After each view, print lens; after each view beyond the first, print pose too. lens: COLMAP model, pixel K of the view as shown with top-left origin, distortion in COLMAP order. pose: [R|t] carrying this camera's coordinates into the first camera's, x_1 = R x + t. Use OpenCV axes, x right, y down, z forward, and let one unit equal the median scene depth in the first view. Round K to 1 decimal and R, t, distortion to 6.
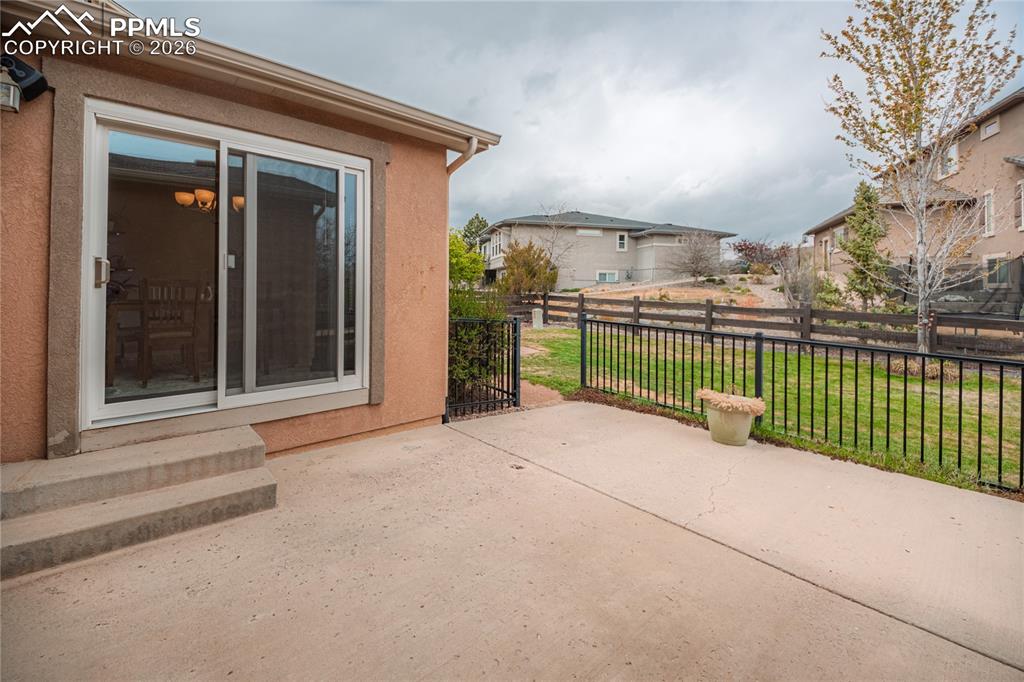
lens RADIAL K [[415.6, 0, 511.1], [0, 415.6, 291.1], [0, 0, 1]] dist [0.000691, -0.000005]
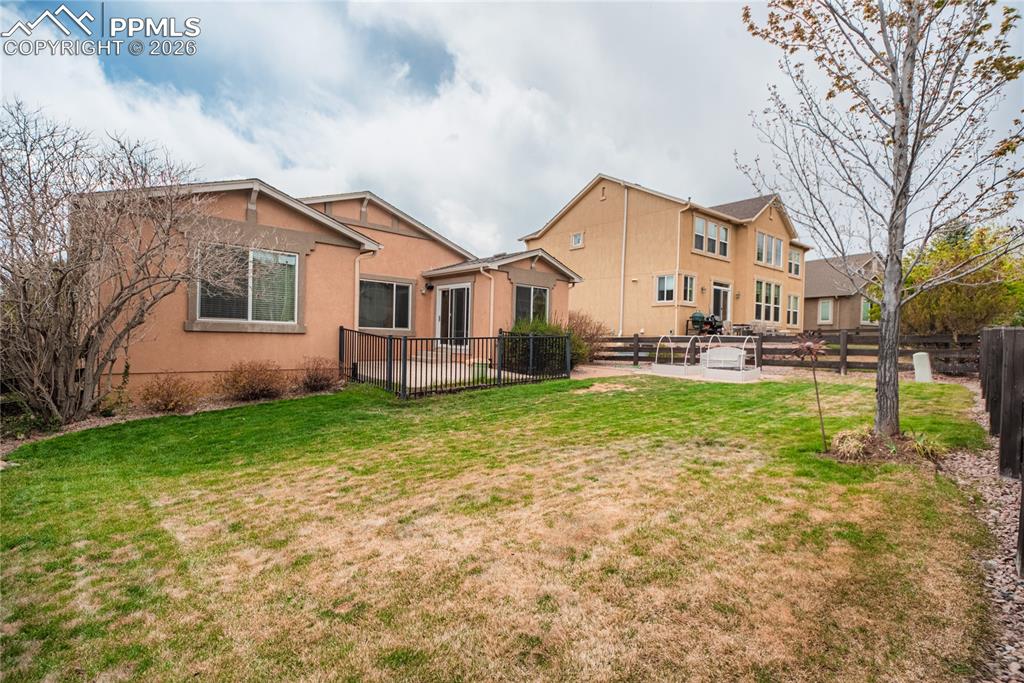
lens RADIAL K [[468.2, 0, 509.9], [0, 468.2, 337.8], [0, 0, 1]] dist [-0.001916, -0.000199]
pose [[0.013629, 0.002493, -0.999904, 3.488816], [-0.023528, 0.999721, 0.002172, 0.119574], [0.999630, 0.023496, 0.013684, 1.290097]]
